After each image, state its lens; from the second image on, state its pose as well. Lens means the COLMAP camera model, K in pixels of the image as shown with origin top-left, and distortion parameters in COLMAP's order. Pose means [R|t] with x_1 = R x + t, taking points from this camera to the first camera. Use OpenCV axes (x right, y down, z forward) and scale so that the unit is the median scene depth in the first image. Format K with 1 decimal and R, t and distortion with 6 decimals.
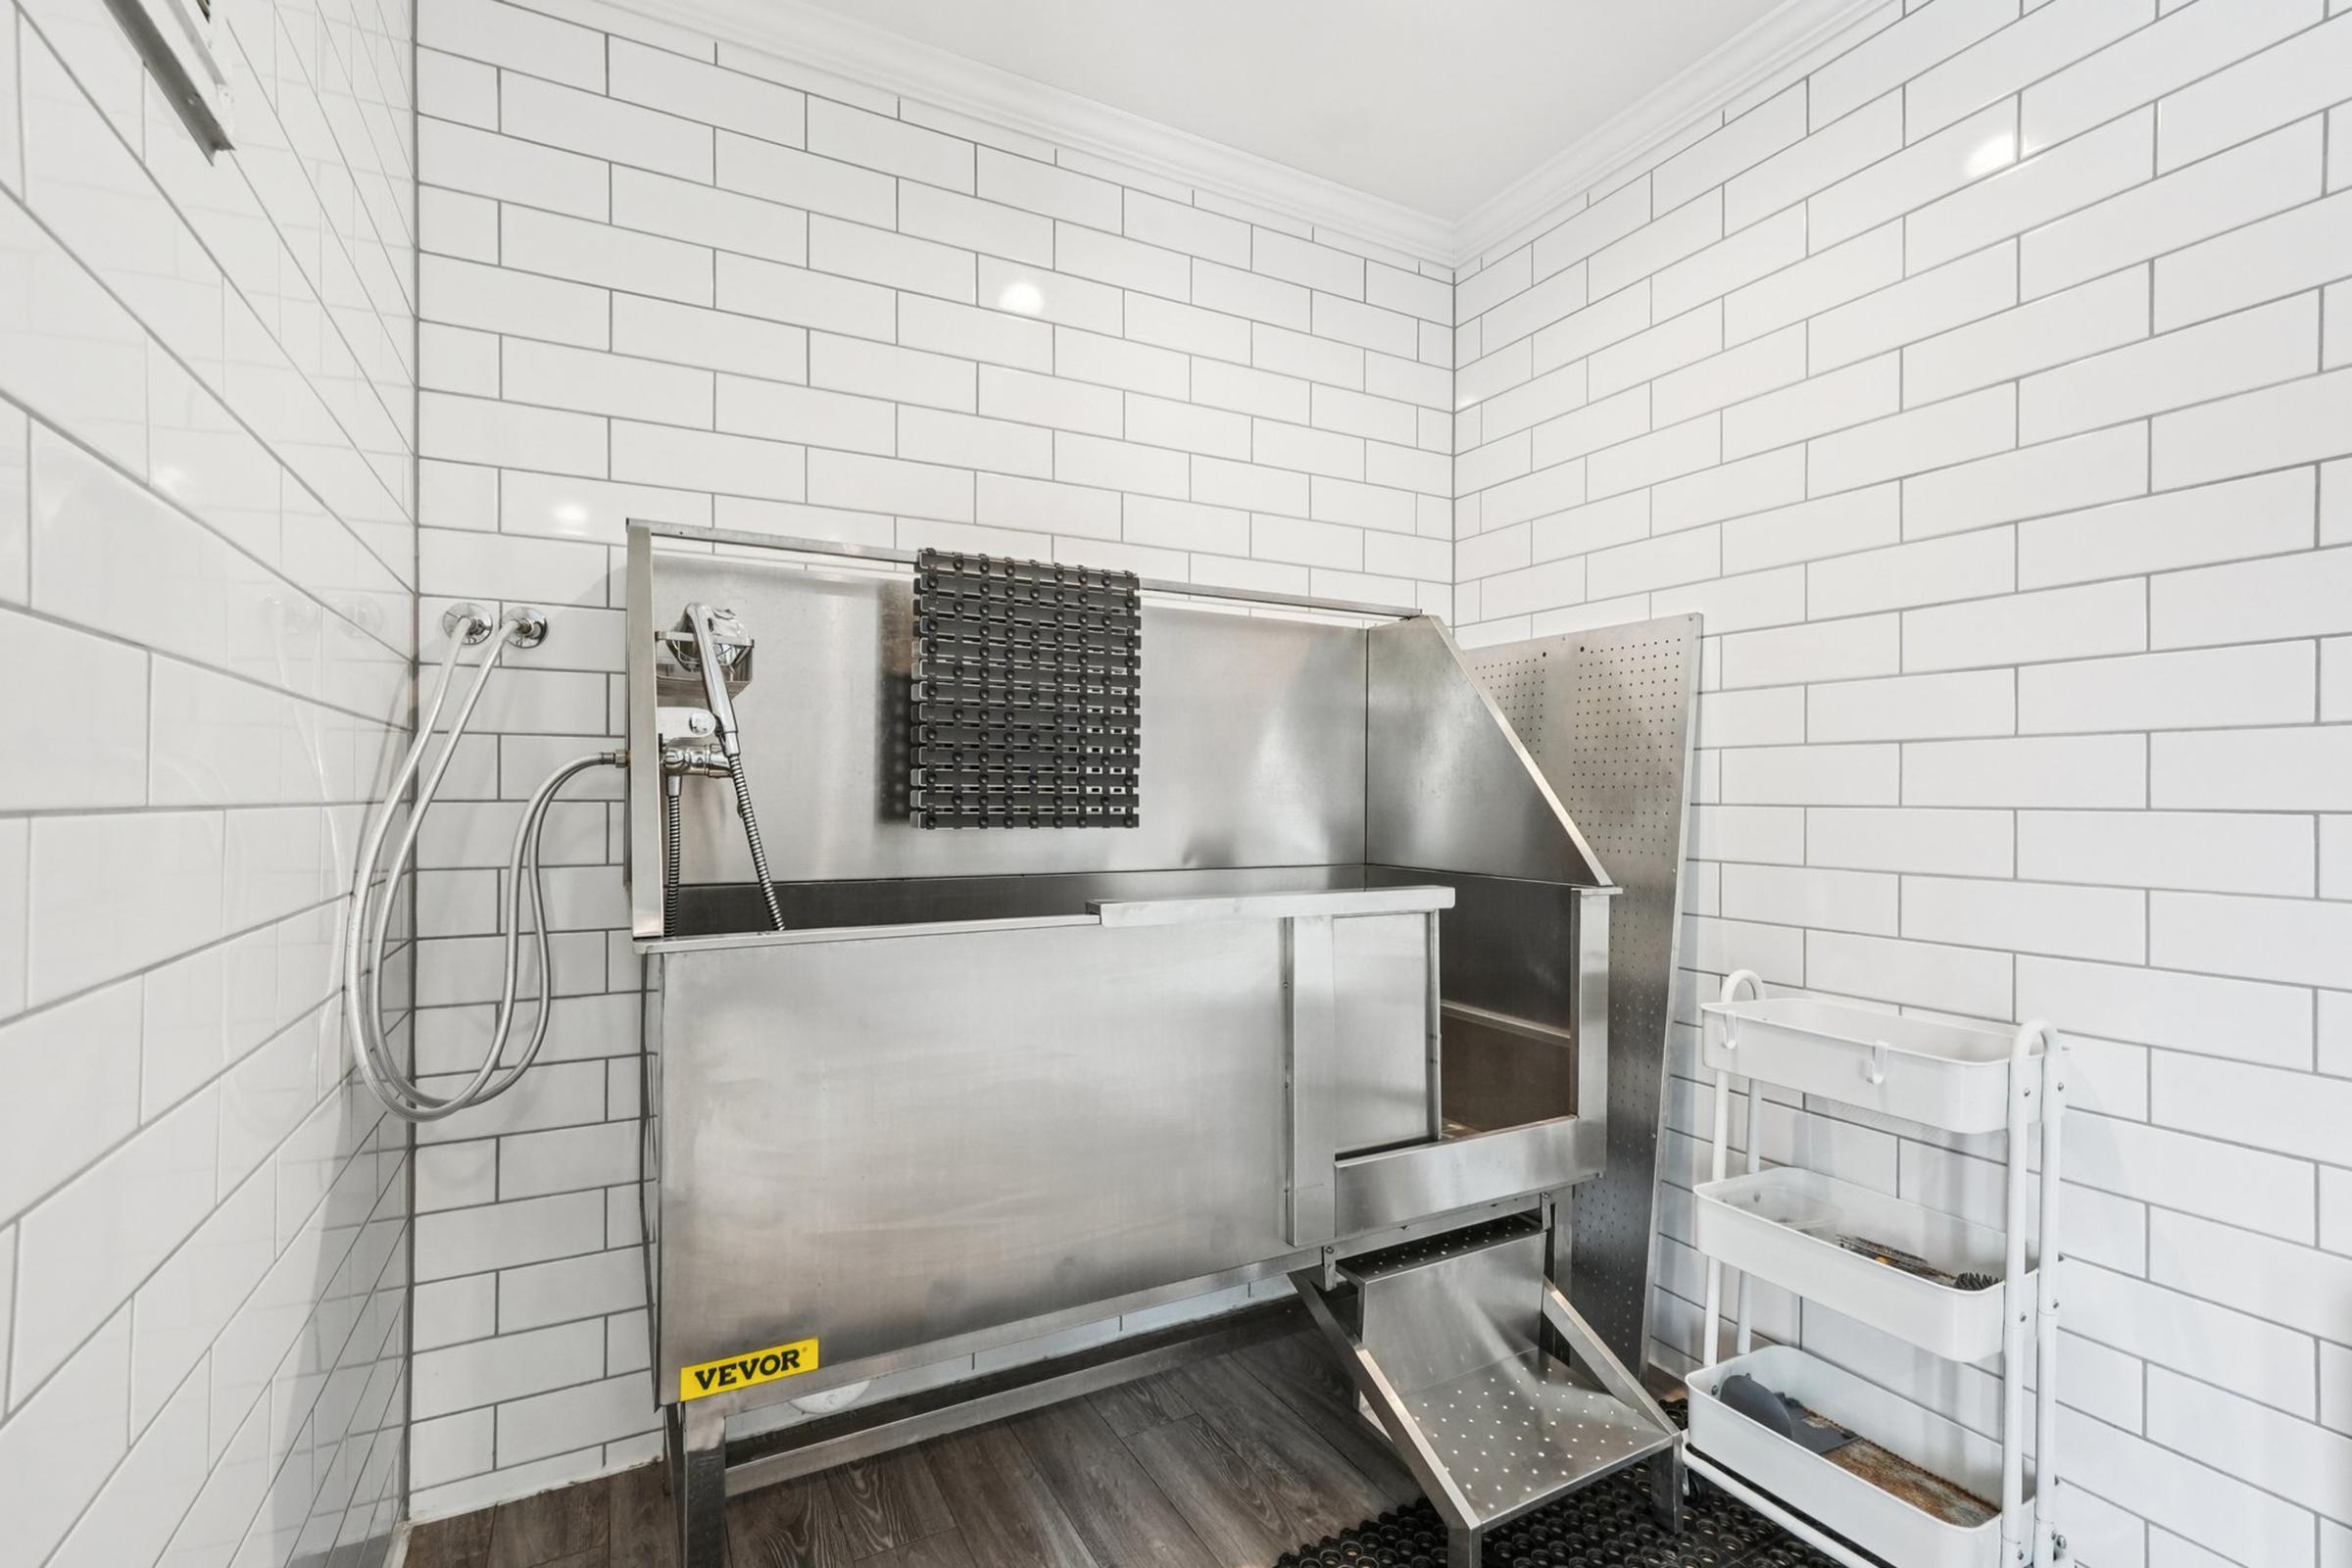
lens RADIAL K [[1054.1, 0, 1164.8], [0, 1054.1, 791.5], [0, 0, 1]] dist [-0.012889, 0.006844]
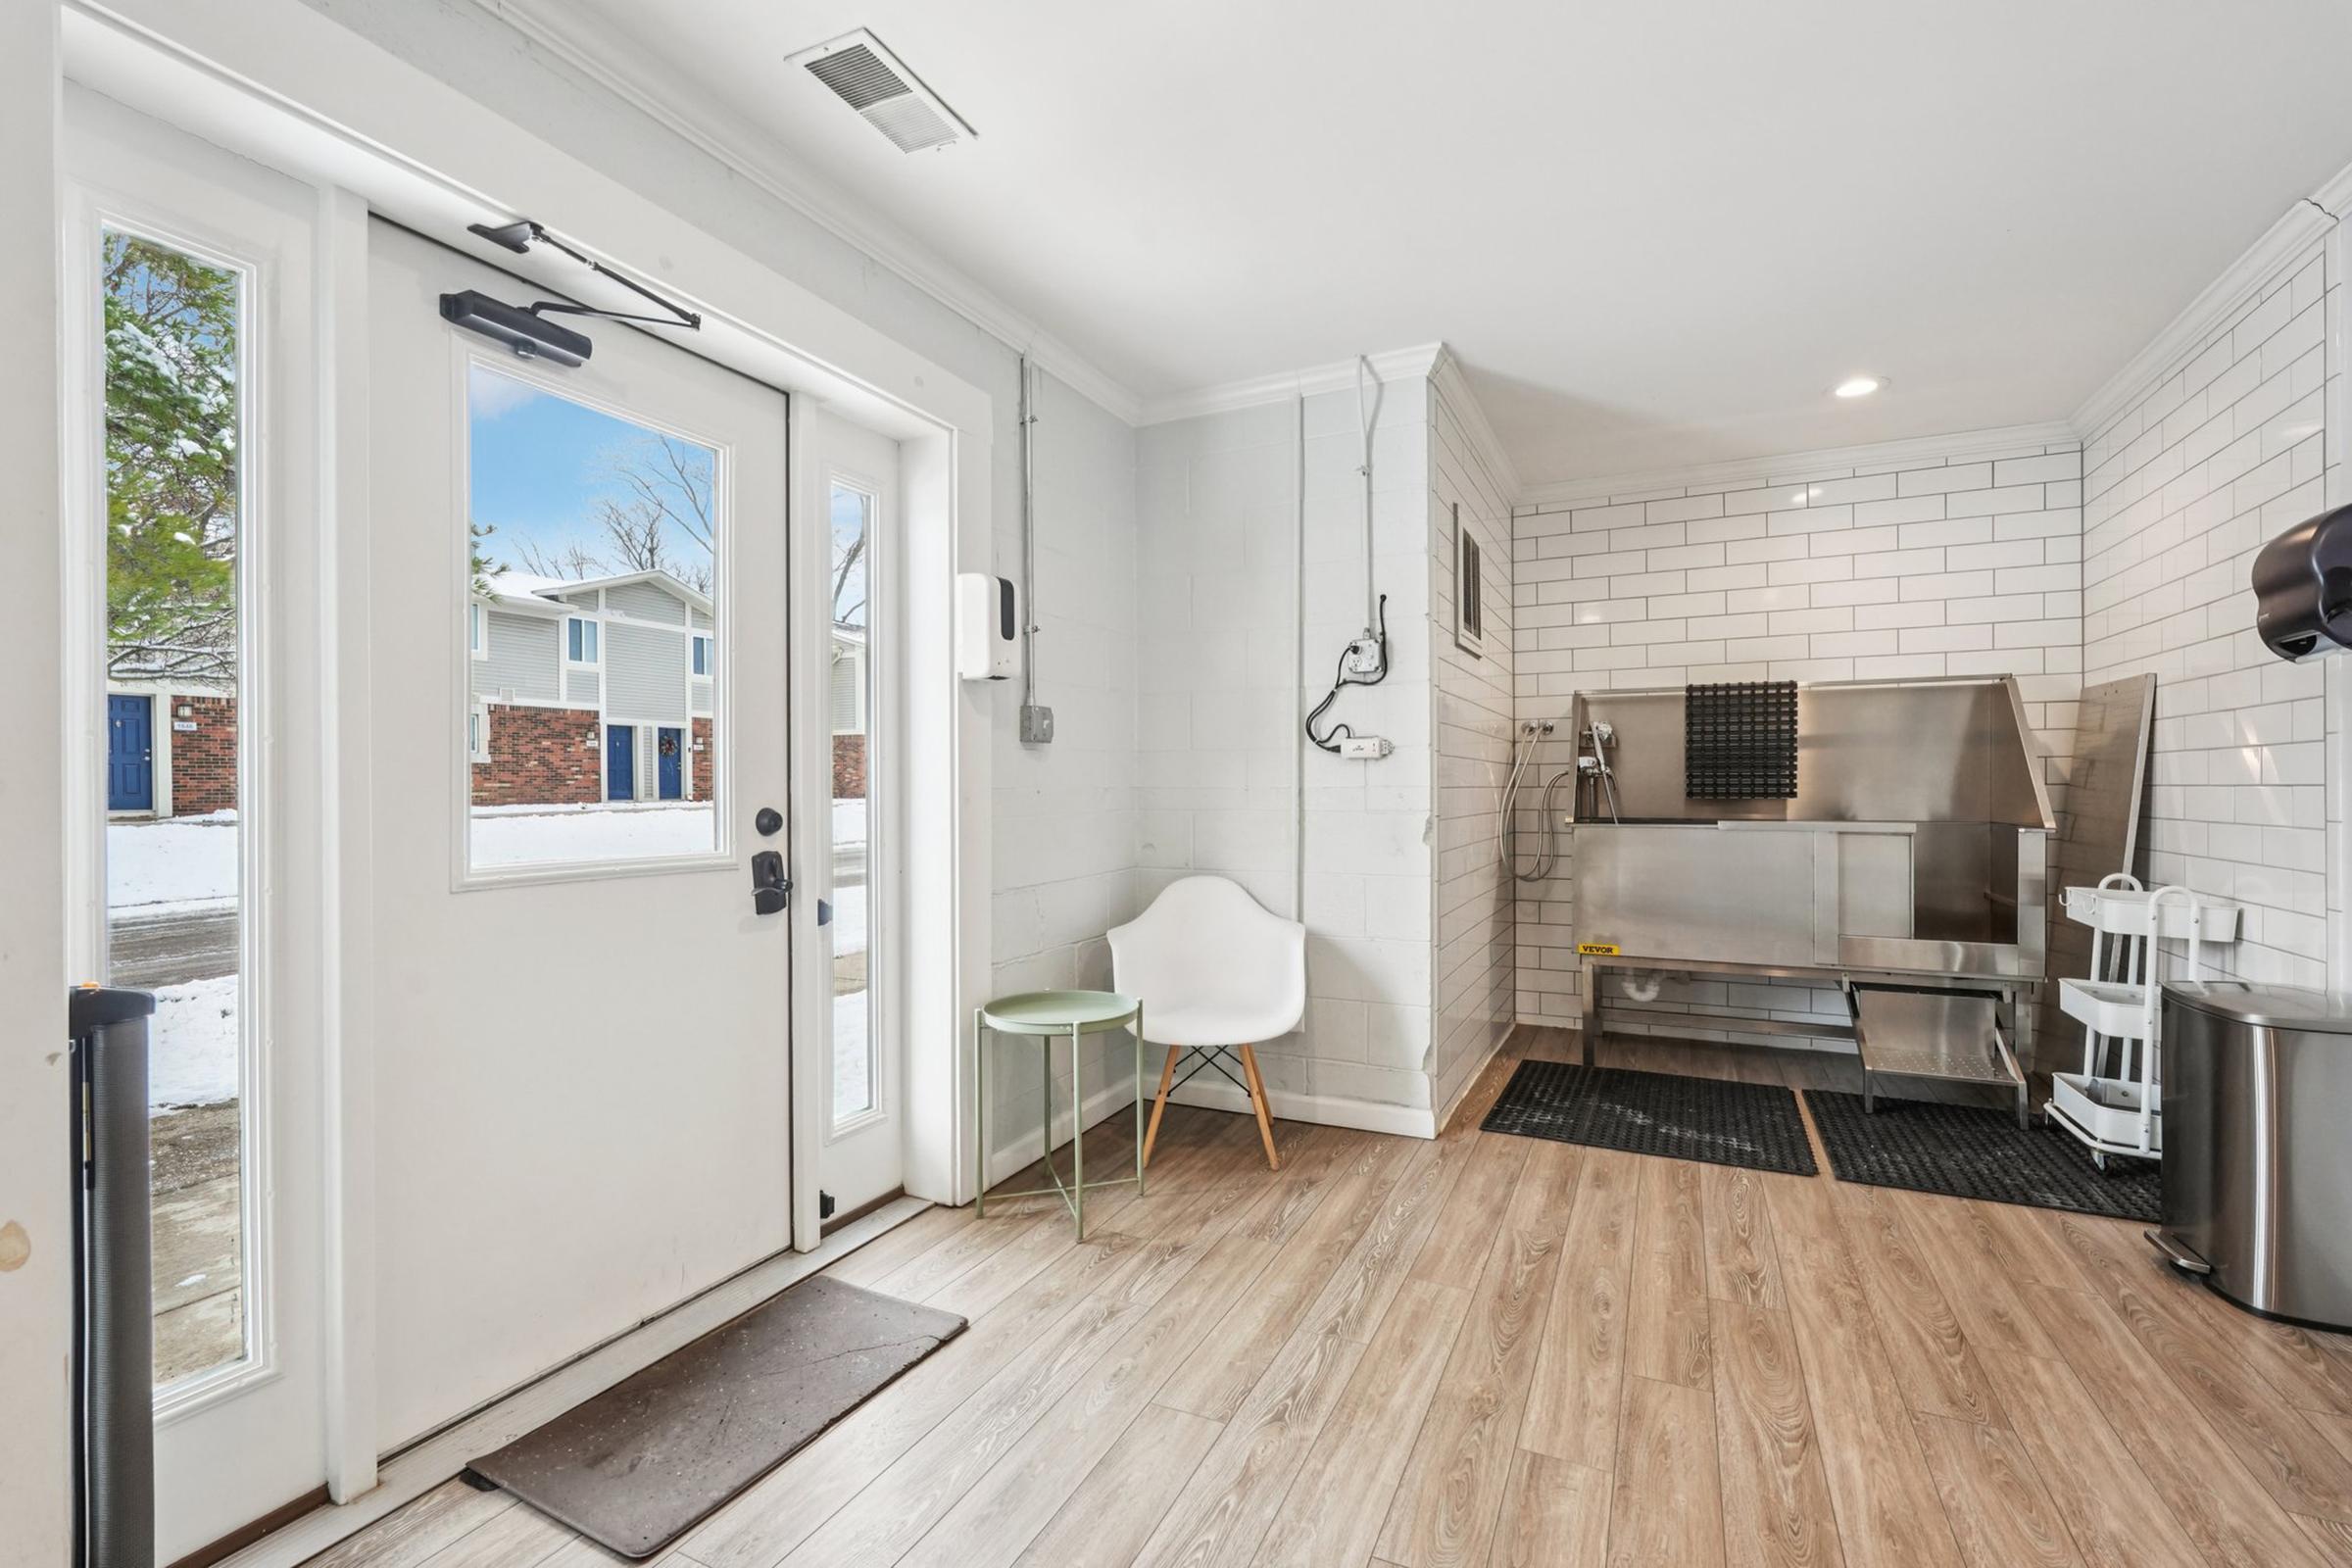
lens RADIAL K [[1054.1, 0, 1166.3], [0, 1054.1, 785.2], [0, 0, 1]] dist [-0.012889, 0.006844]
pose [[0.570645, -0.006886, -0.821168, 1.108218], [0.012423, 0.999923, 0.000248, -0.010378], [0.821103, -0.010343, 0.570686, -1.434486]]
